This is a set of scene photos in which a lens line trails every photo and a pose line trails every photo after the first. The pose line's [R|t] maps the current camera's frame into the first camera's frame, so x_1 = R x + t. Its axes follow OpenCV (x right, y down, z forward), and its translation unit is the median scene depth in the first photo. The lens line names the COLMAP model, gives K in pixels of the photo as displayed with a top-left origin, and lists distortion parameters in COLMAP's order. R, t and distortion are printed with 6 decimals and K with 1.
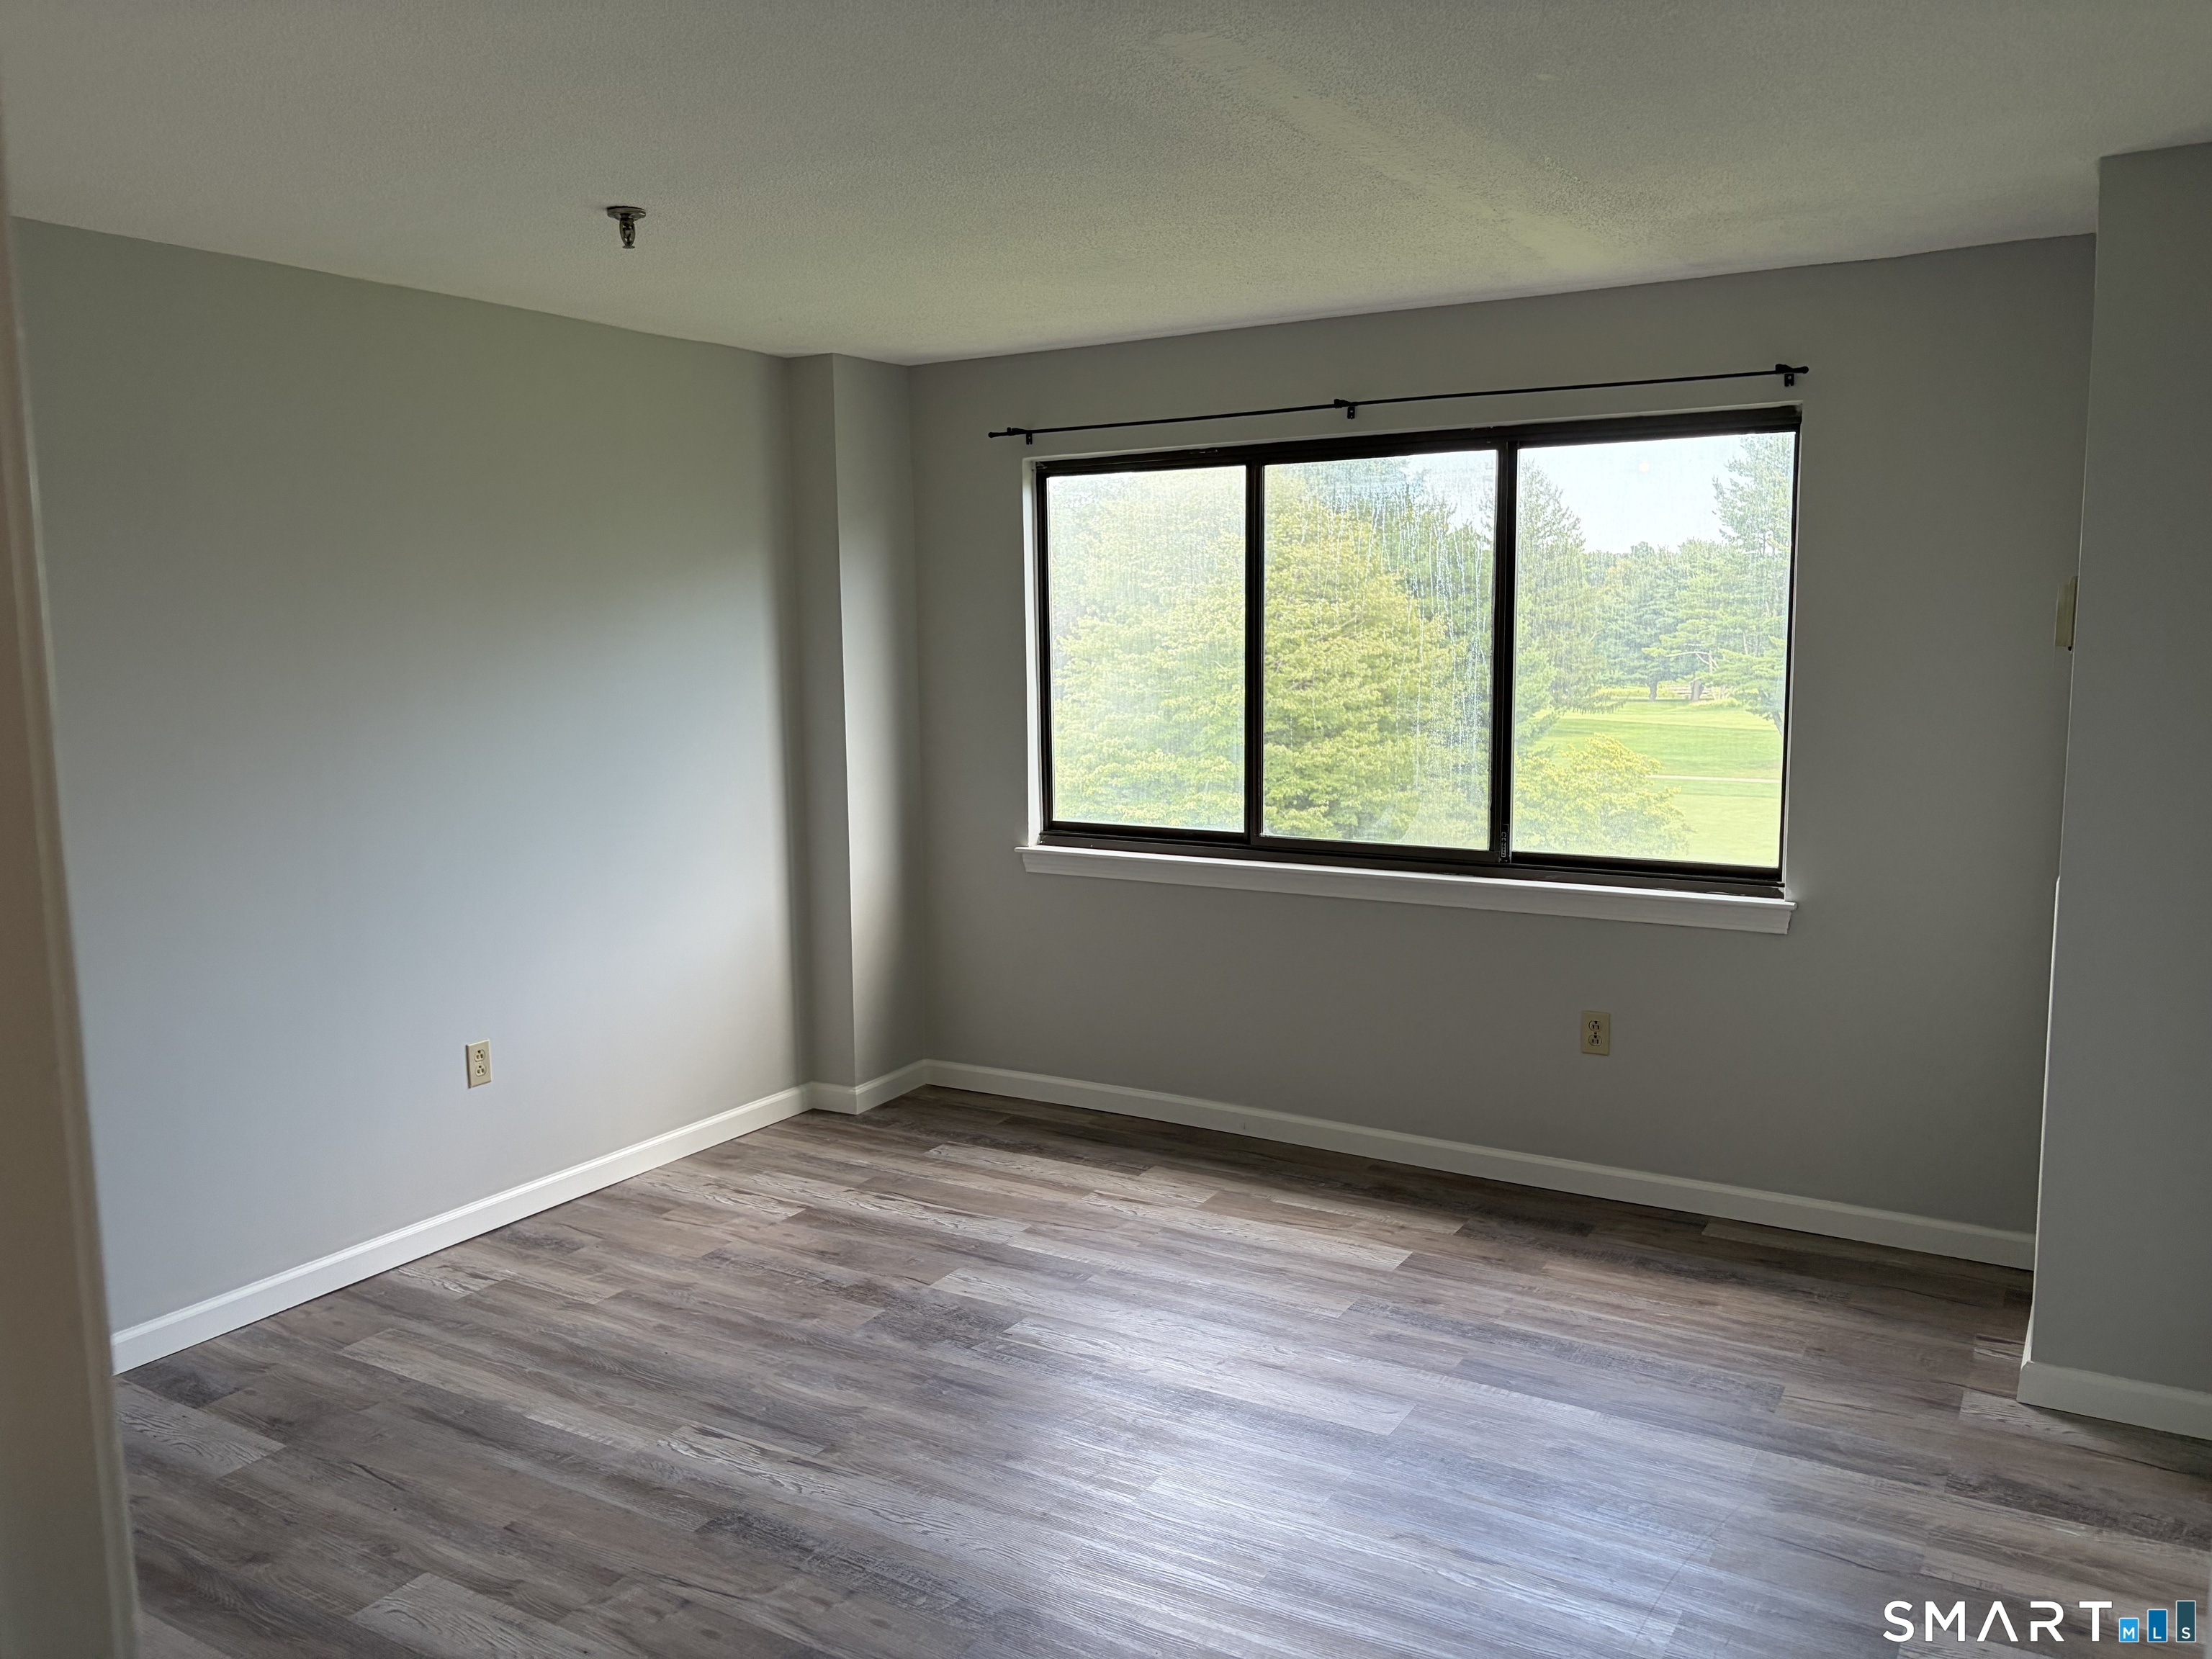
lens RADIAL K [[1698.0, 0, 1106.0], [0, 1698.0, 829.5], [0, 0, 1]] dist [0.051560, -0.053273]
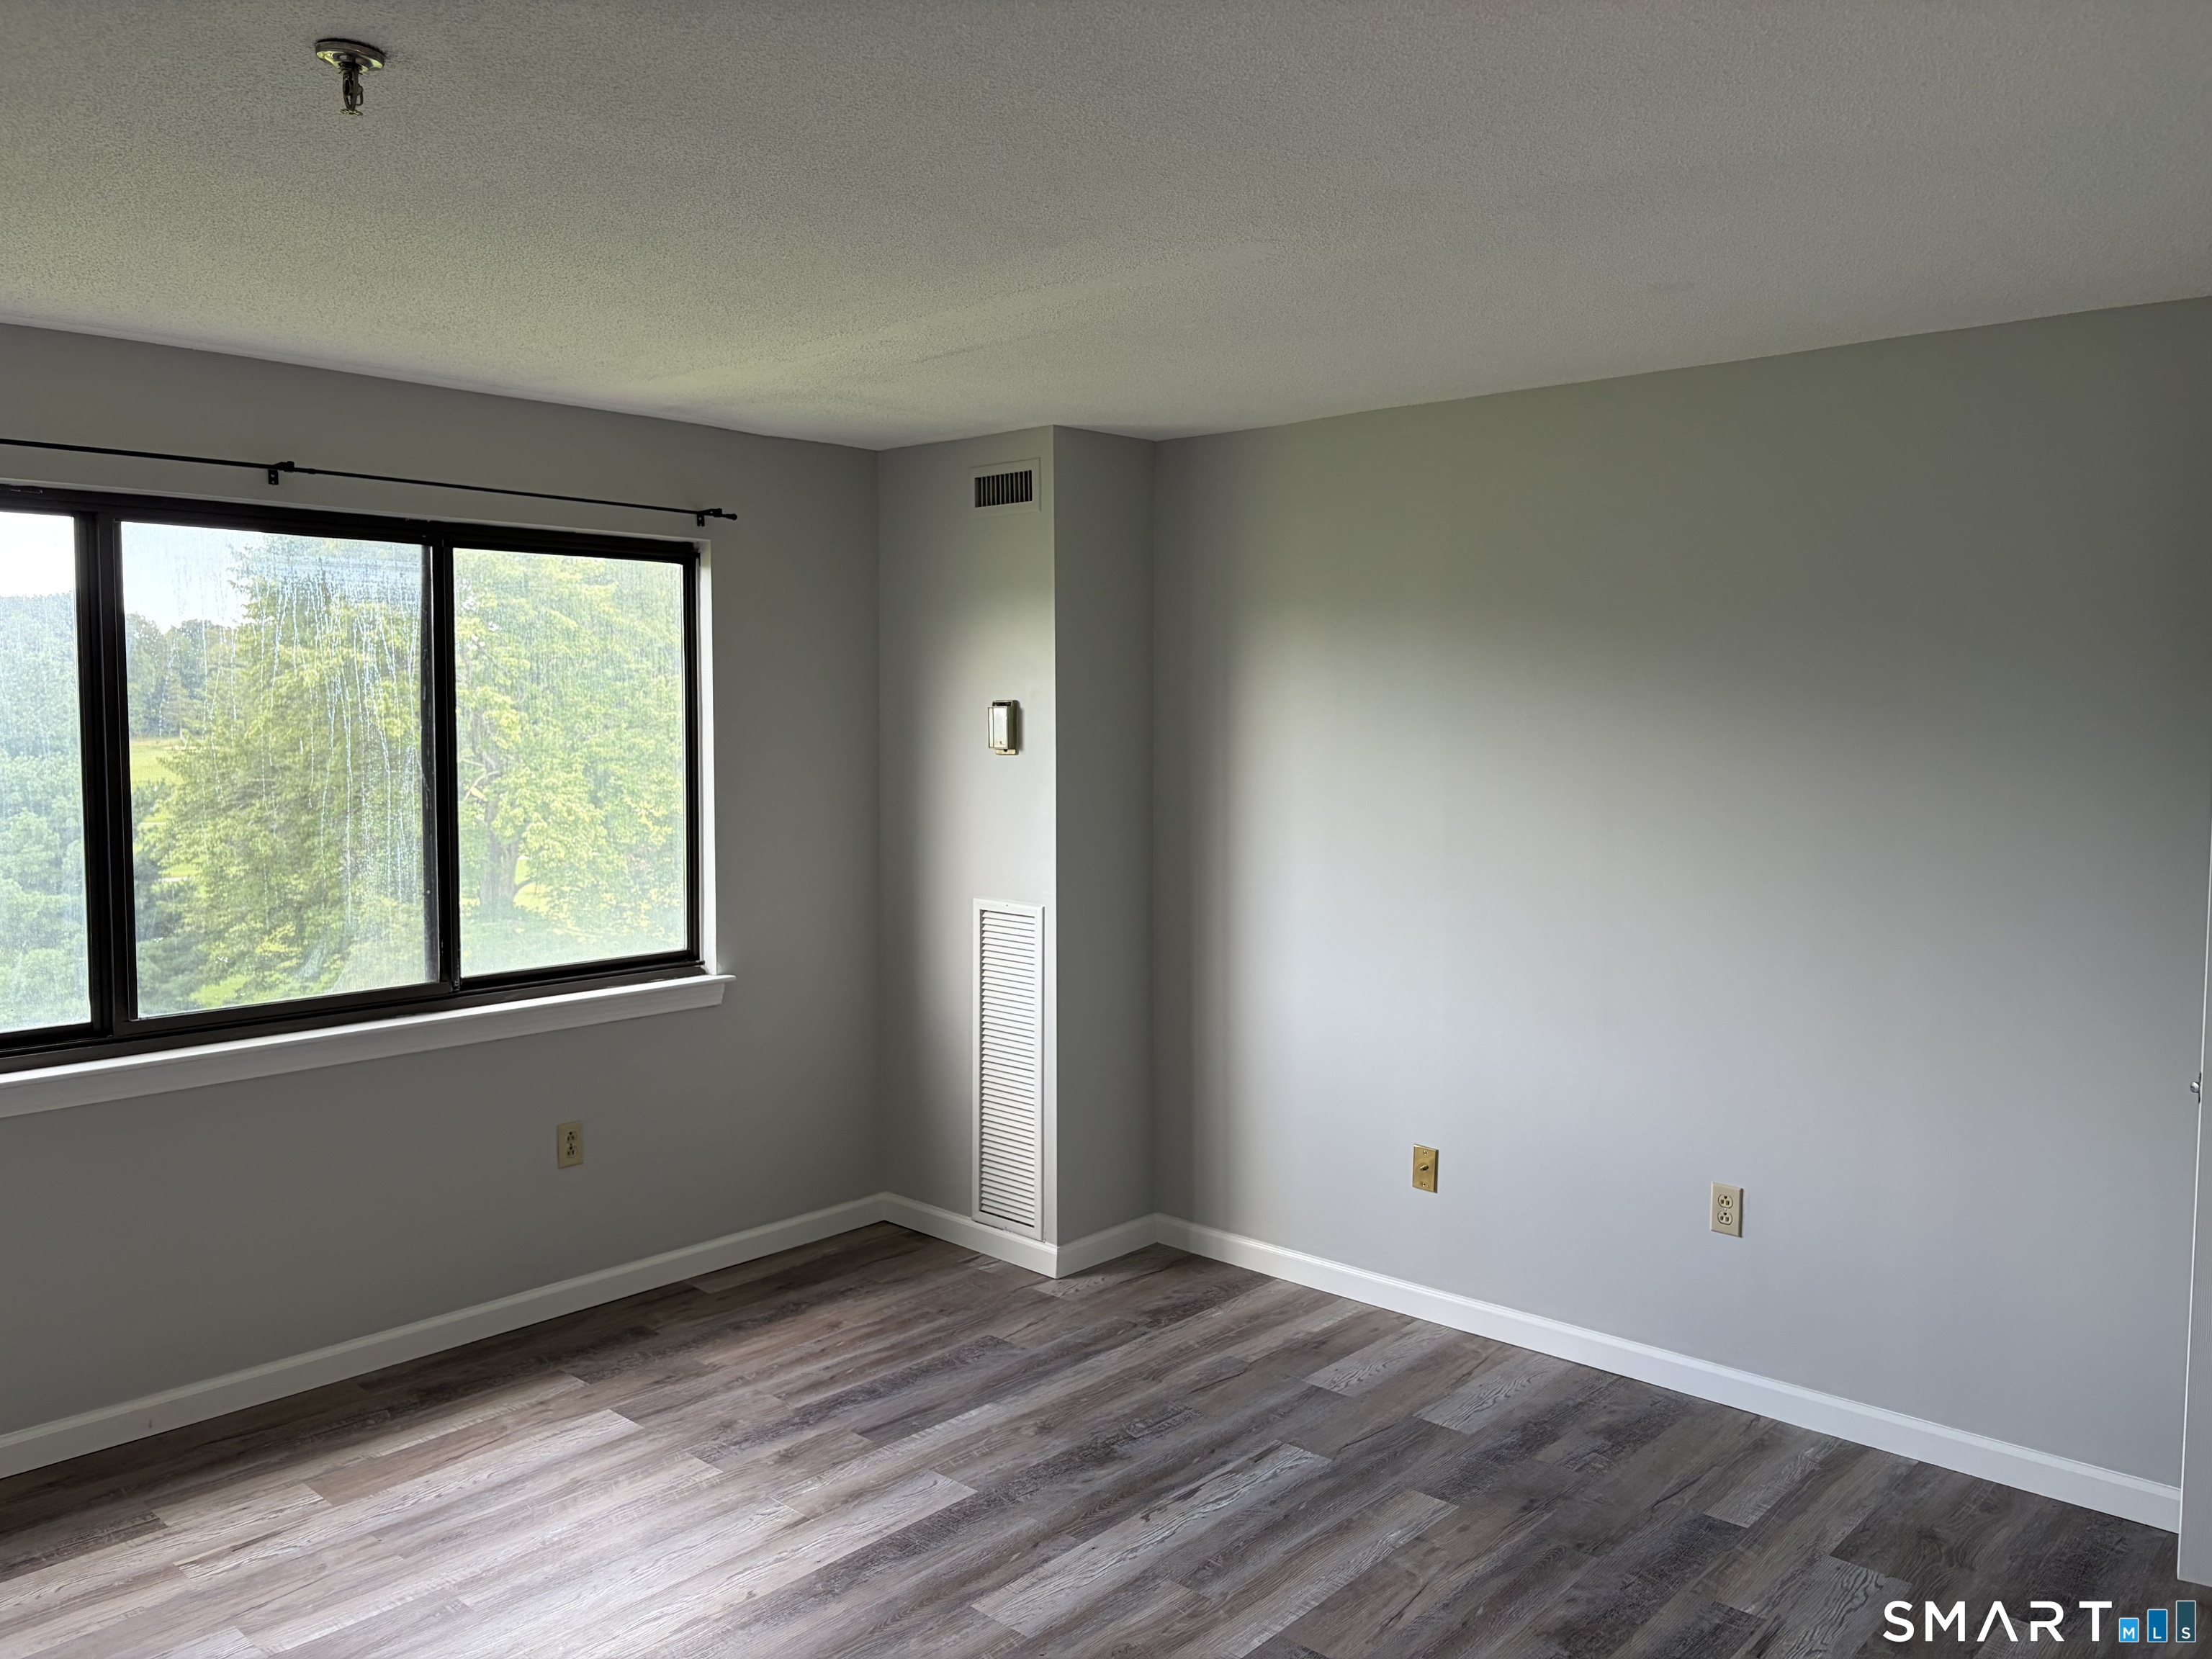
lens RADIAL K [[1679.6, 0, 1083.5], [0, 1679.6, 806.2], [0, 0, 1]] dist [0.031110, 0.002196]
pose [[0.206248, -0.045411, 0.977445, -0.630836], [0.124458, 0.992027, 0.019827, -0.060383], [-0.970552, 0.117562, 0.210256, 0.511034]]
